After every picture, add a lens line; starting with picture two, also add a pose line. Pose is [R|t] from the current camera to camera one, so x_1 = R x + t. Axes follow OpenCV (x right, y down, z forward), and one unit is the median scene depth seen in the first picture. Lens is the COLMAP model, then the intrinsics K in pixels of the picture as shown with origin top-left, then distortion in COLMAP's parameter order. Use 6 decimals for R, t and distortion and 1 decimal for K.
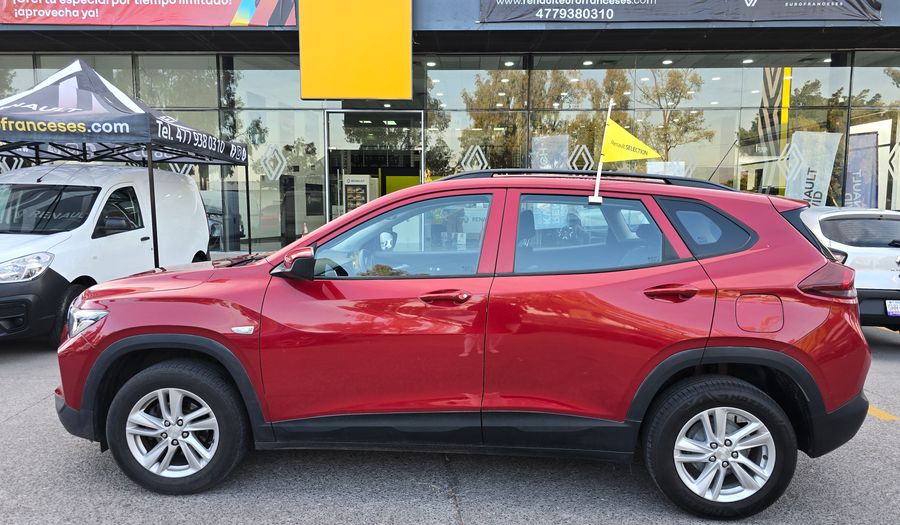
lens RADIAL K [[711.5, 0, 498.5], [0, 711.5, 266.8], [0, 0, 1]] dist [-0.000387, -0.012135]
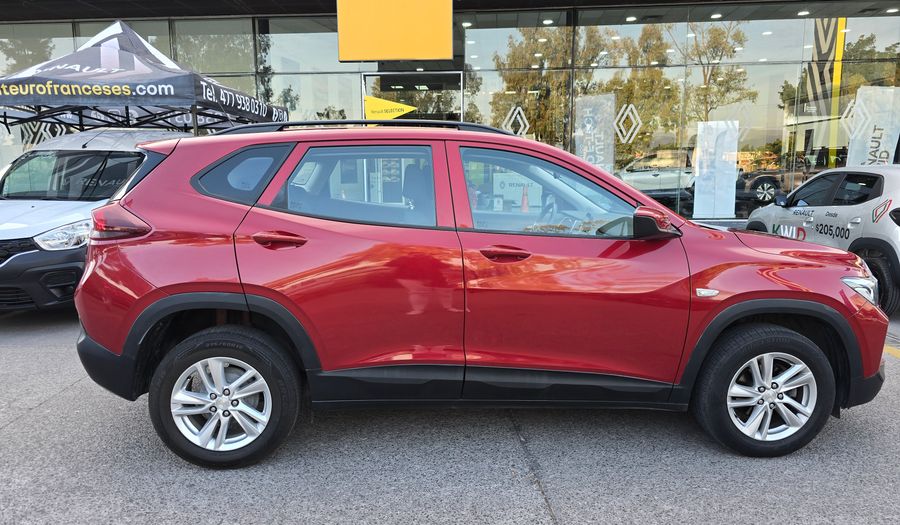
lens RADIAL K [[678.6, 0, 450.0], [0, 678.6, 262.5], [0, 0, 1]] dist [0.002408, -0.005946]
pose [[0.997589, -0.000900, -0.069388, -0.069817], [0.003638, 0.999219, 0.039346, 0.004048], [0.069298, -0.039503, 0.996814, 0.082399]]
